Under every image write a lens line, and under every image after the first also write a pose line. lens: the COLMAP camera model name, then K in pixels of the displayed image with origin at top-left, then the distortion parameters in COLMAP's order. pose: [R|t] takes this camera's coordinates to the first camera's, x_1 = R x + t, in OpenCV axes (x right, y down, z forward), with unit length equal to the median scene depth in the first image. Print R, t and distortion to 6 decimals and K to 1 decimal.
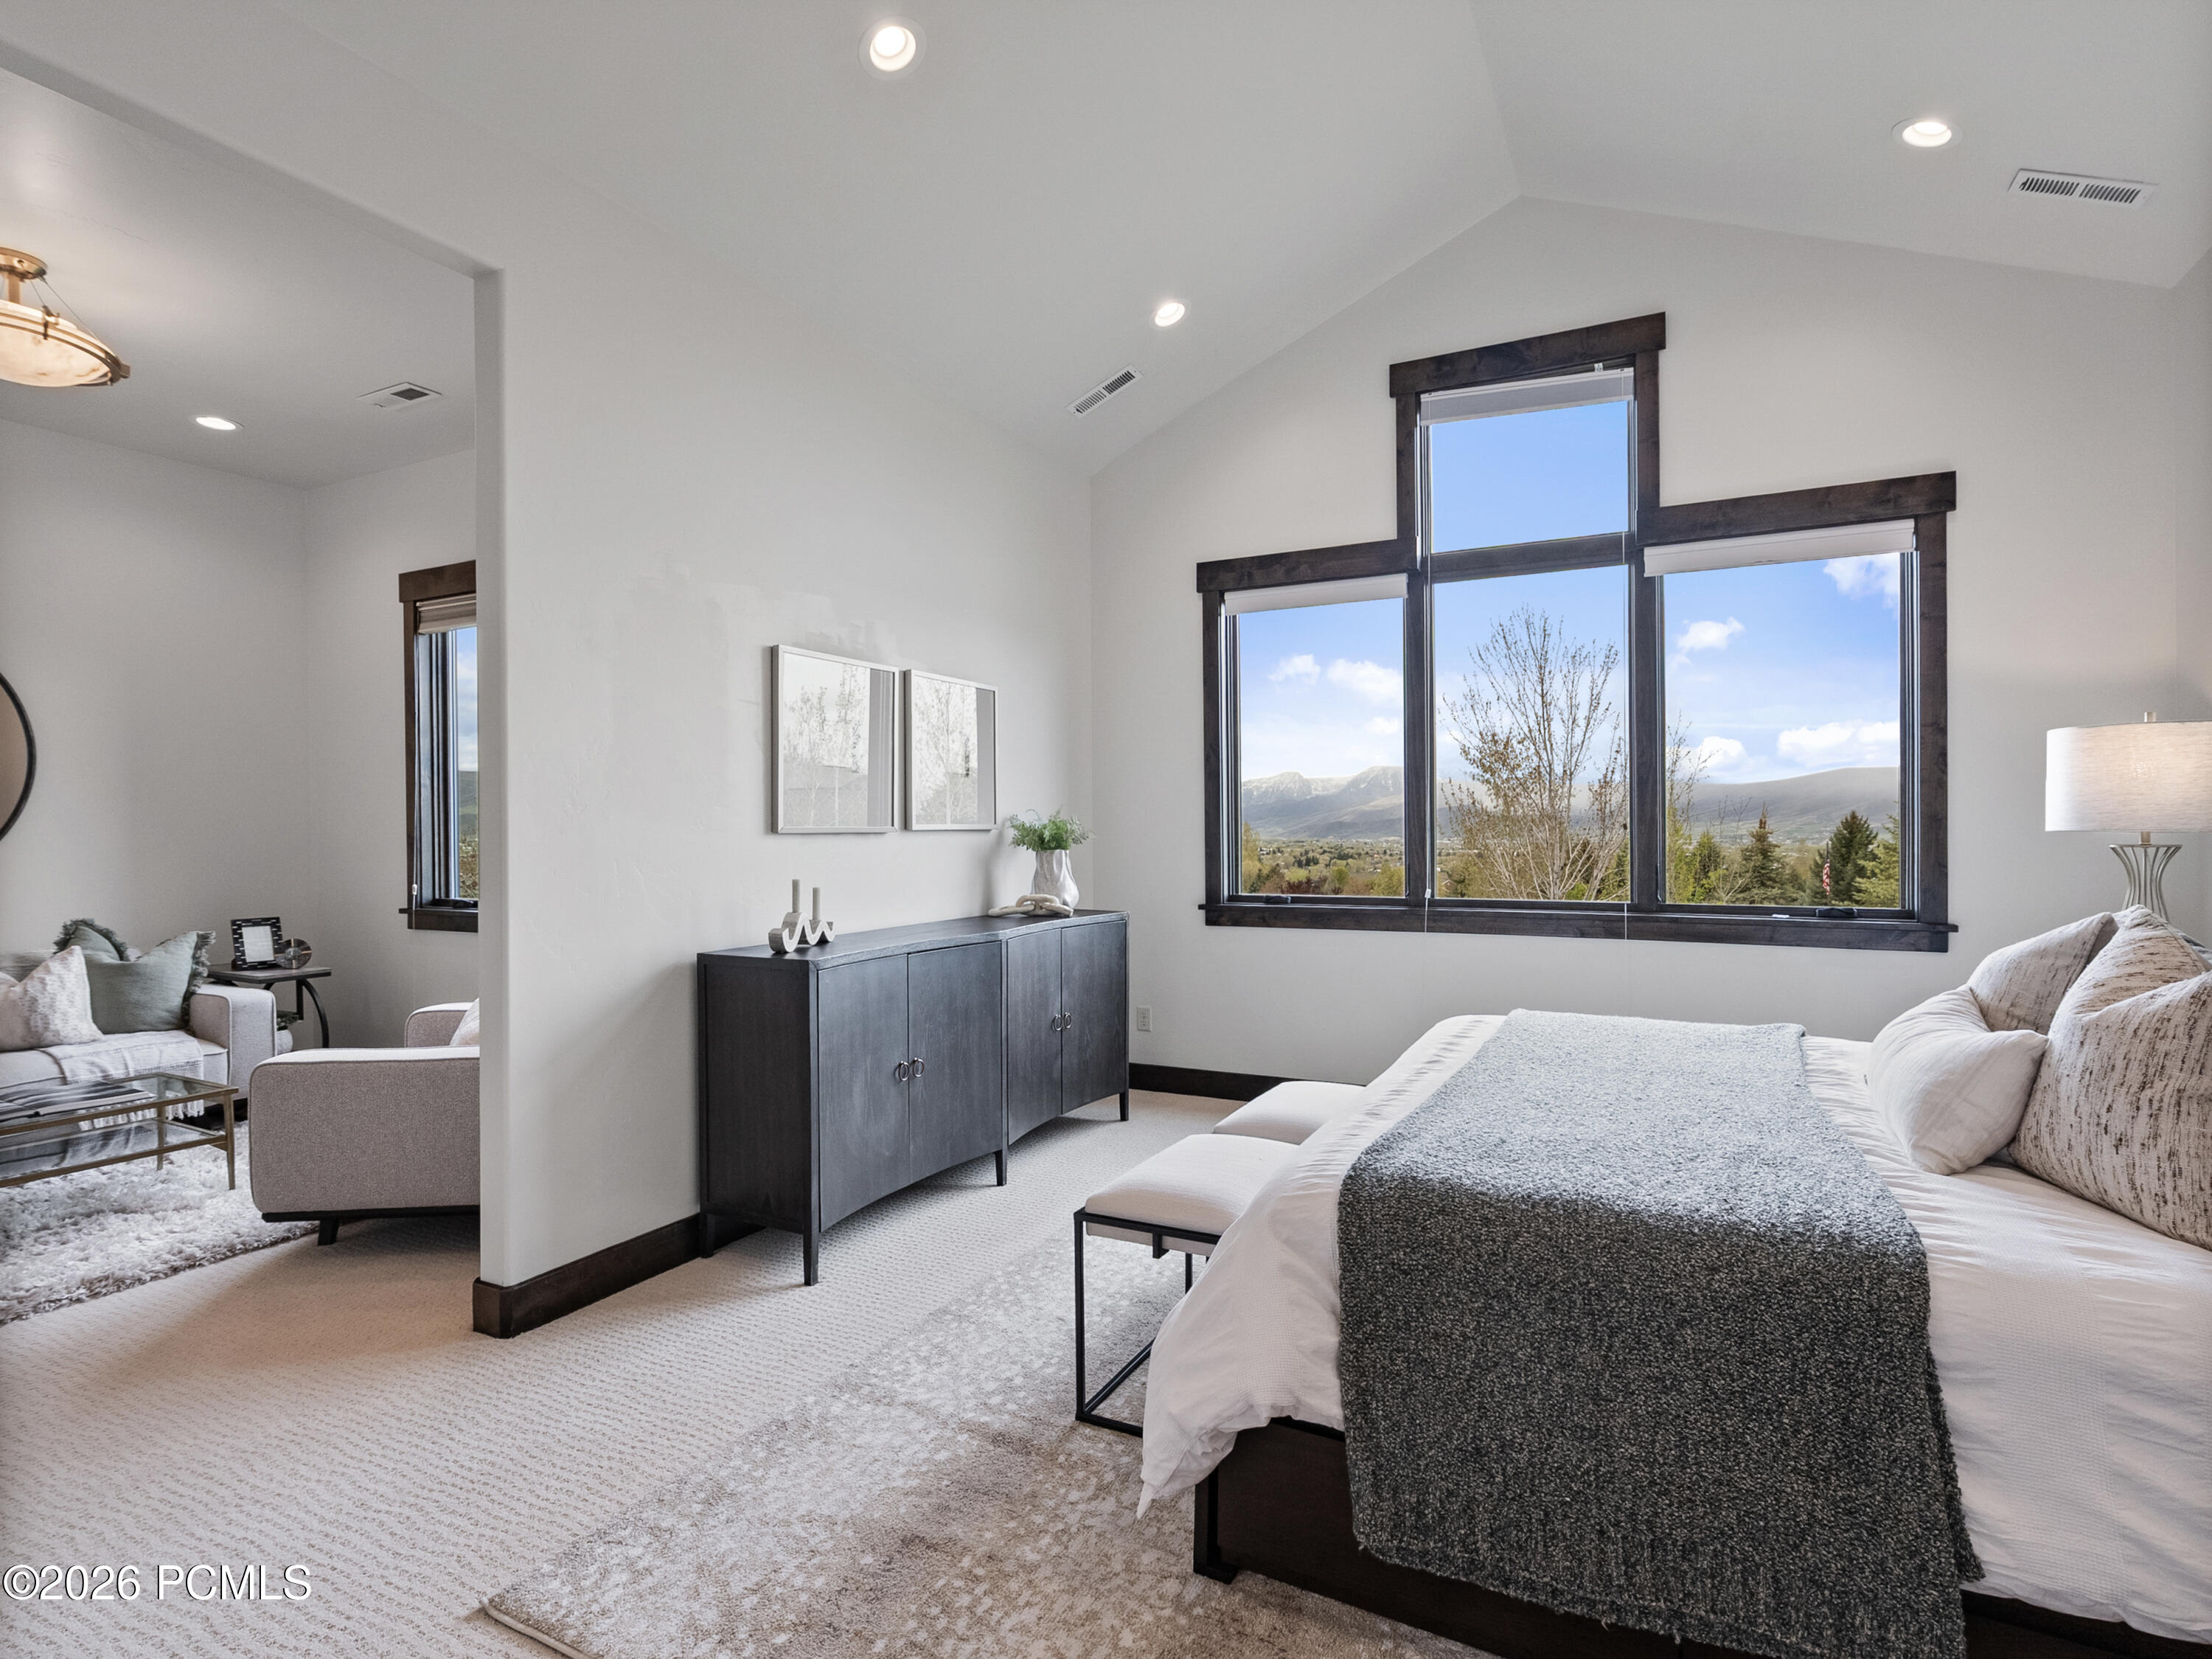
lens RADIAL K [[1131.6, 0, 1100.6], [0, 1131.6, 834.1], [0, 0, 1]] dist [-0.005284, 0.004983]
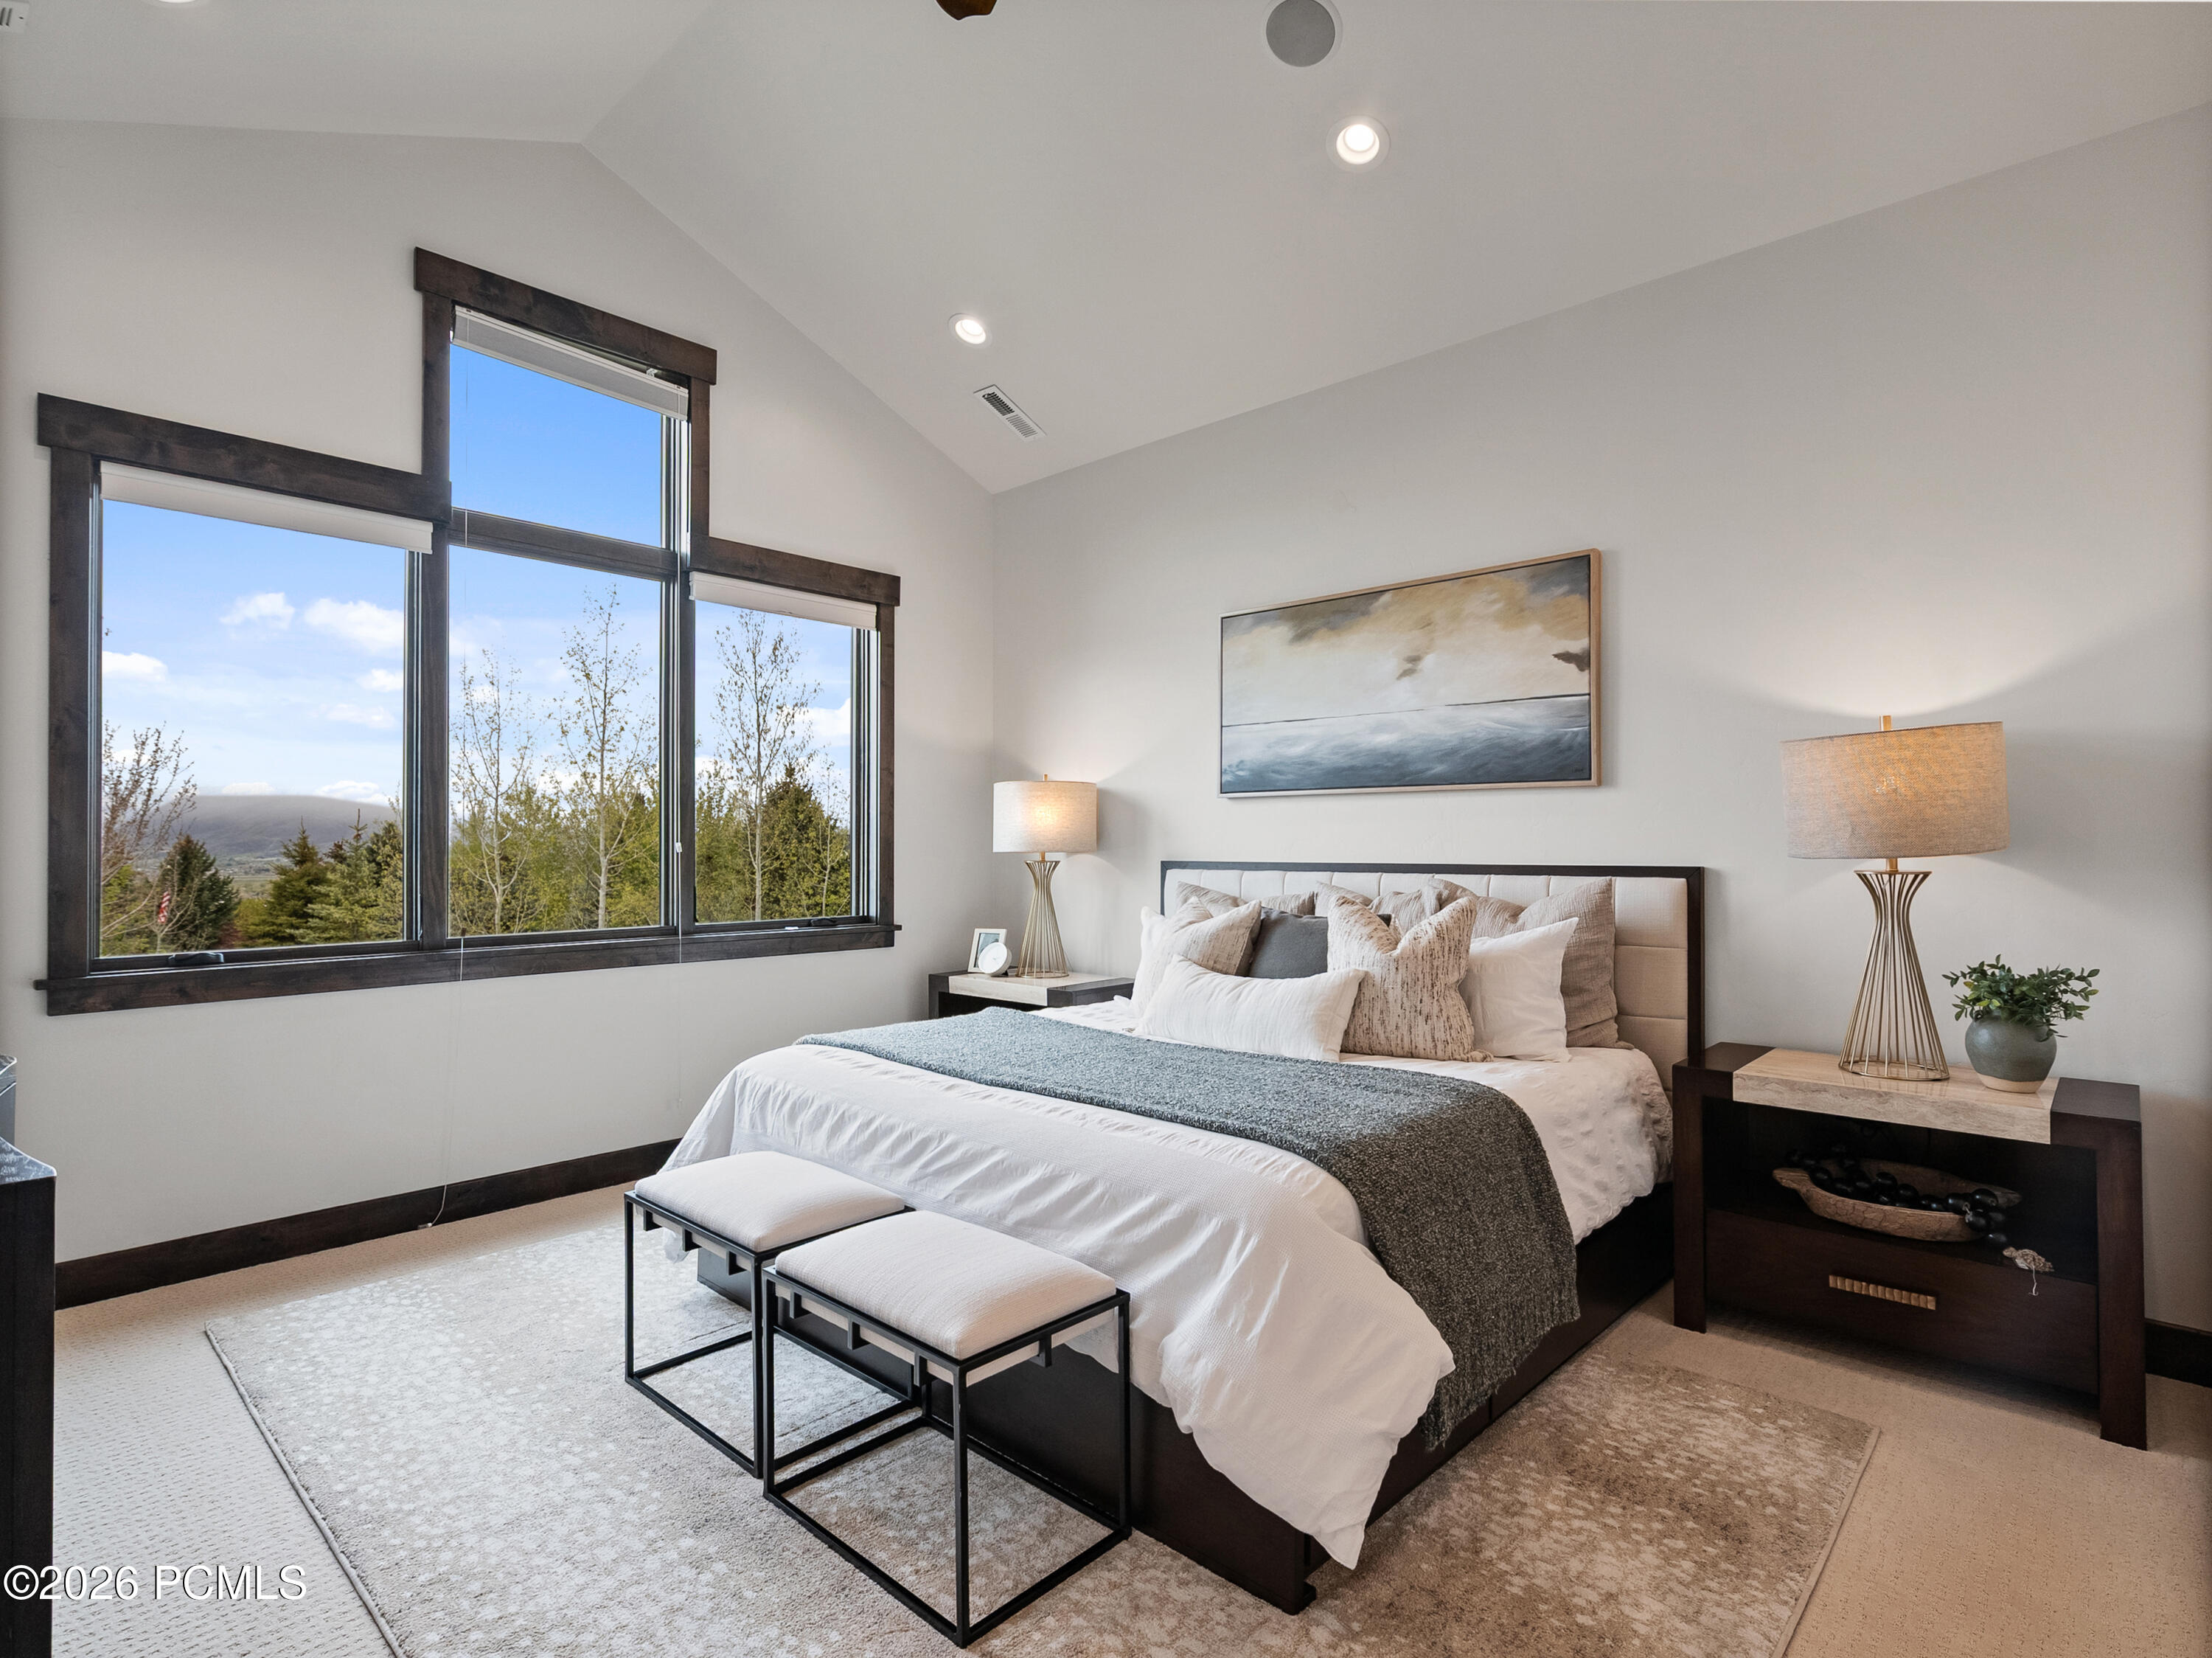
lens RADIAL K [[1131.8, 0, 1103.6], [0, 1131.8, 830.9], [0, 0, 1]] dist [-0.005284, 0.004983]
pose [[0.270474, 0.019039, 0.962539, -0.380785], [0.006008, 0.999752, -0.021463, 0.001580], [-0.962708, 0.011588, 0.270293, 0.374964]]
